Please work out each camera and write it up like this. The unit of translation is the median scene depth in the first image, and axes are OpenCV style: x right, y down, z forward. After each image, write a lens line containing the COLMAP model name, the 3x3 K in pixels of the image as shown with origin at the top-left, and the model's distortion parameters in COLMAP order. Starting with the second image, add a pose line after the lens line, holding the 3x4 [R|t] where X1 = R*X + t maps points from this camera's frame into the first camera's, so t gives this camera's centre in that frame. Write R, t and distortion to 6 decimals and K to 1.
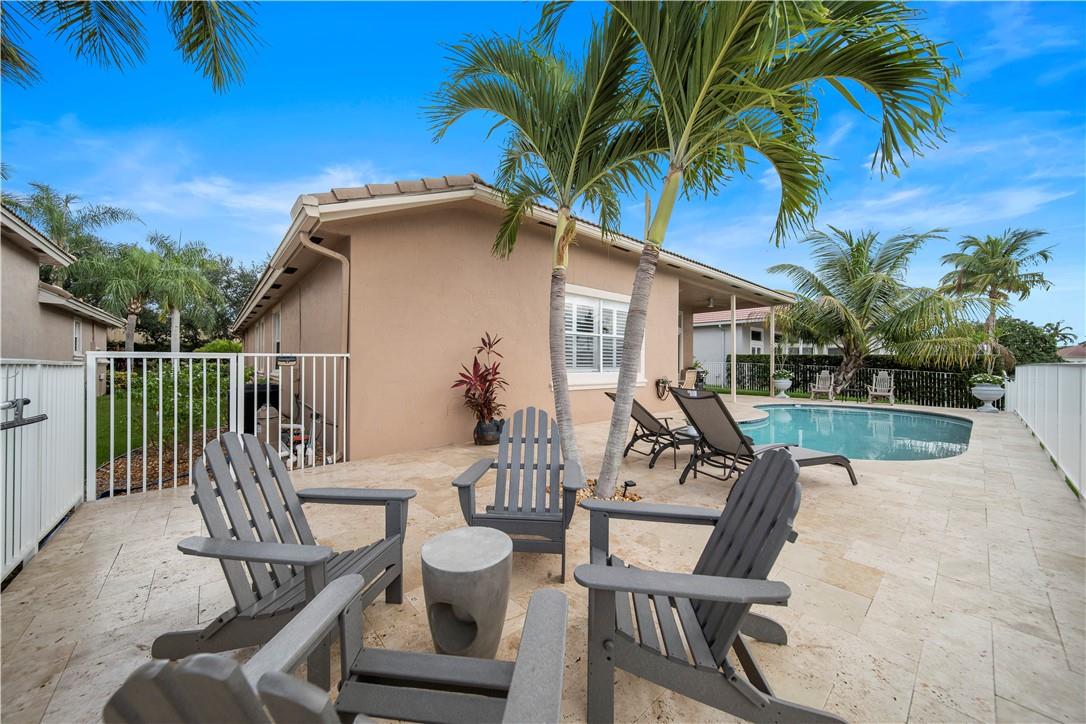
lens RADIAL K [[388.6, 0, 538.6], [0, 388.6, 363.9], [0, 0, 1]] dist [0.000336, -0.000275]
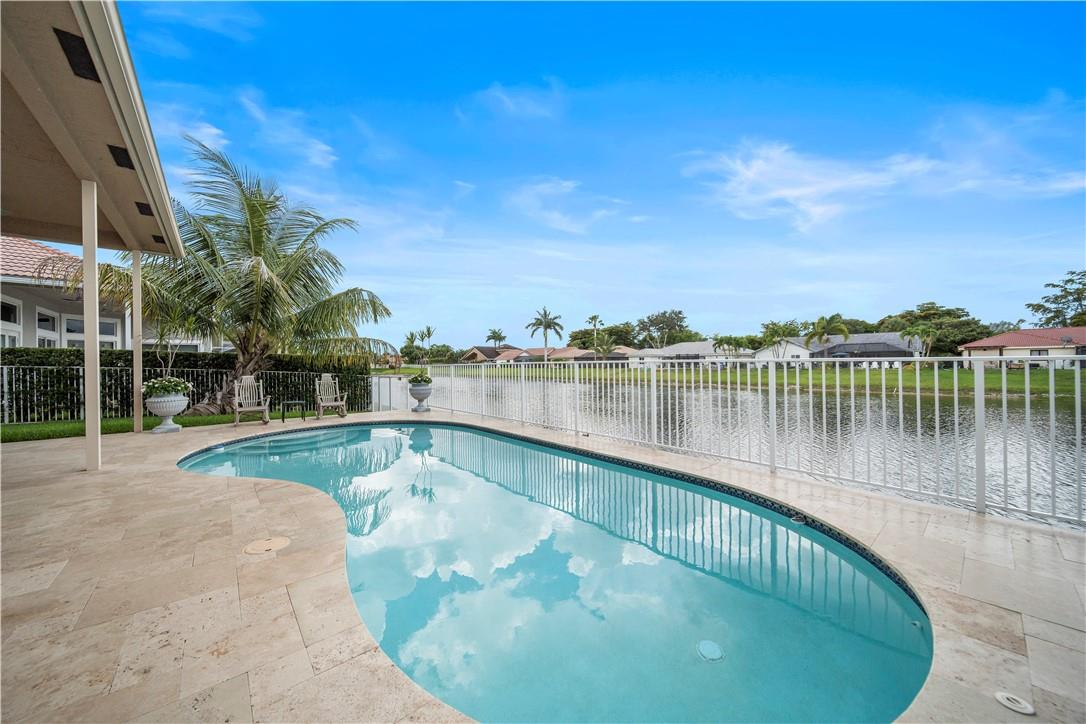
lens RADIAL K [[388.6, 0, 538.6], [0, 388.6, 363.9], [0, 0, 1]] dist [0.000336, -0.000275]
pose [[0.023758, -0.005854, 0.999701, 0.114419], [0.007788, 0.999954, 0.005670, -0.002328], [-0.999687, 0.007651, 0.023803, 0.486854]]
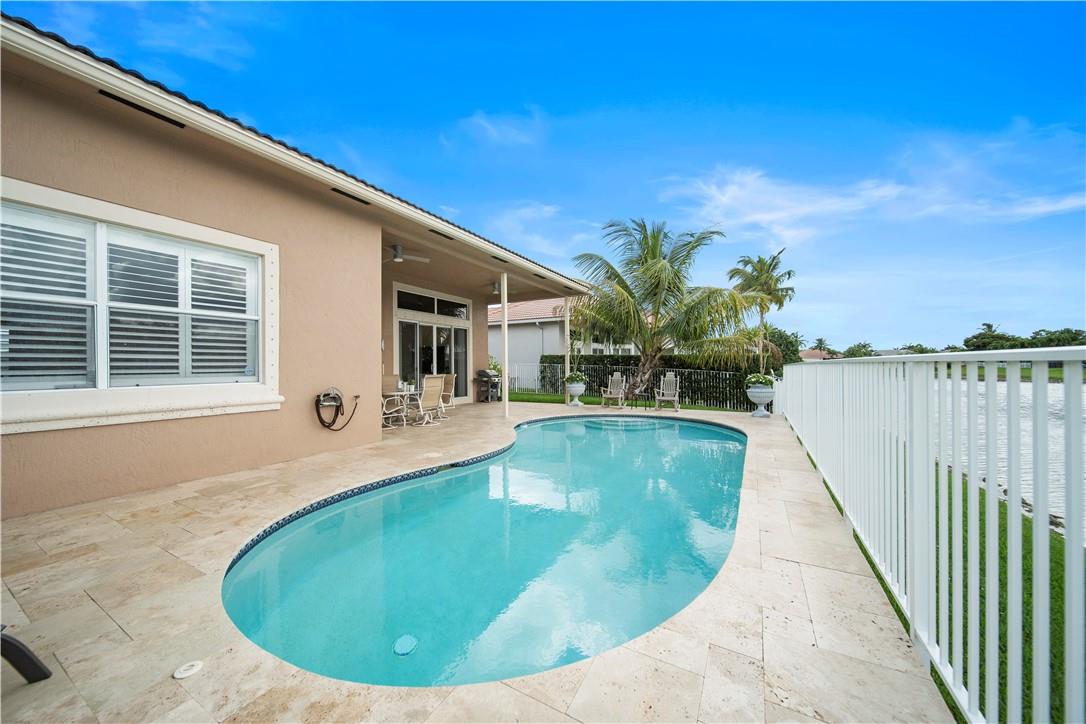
lens RADIAL K [[388.6, 0, 538.6], [0, 388.6, 363.9], [0, 0, 1]] dist [0.000336, -0.000275]
pose [[0.941920, -0.008622, 0.335726, 0.270537], [0.011068, 0.999924, -0.005372, 0.001388], [-0.335654, 0.008776, 0.941944, 0.237381]]
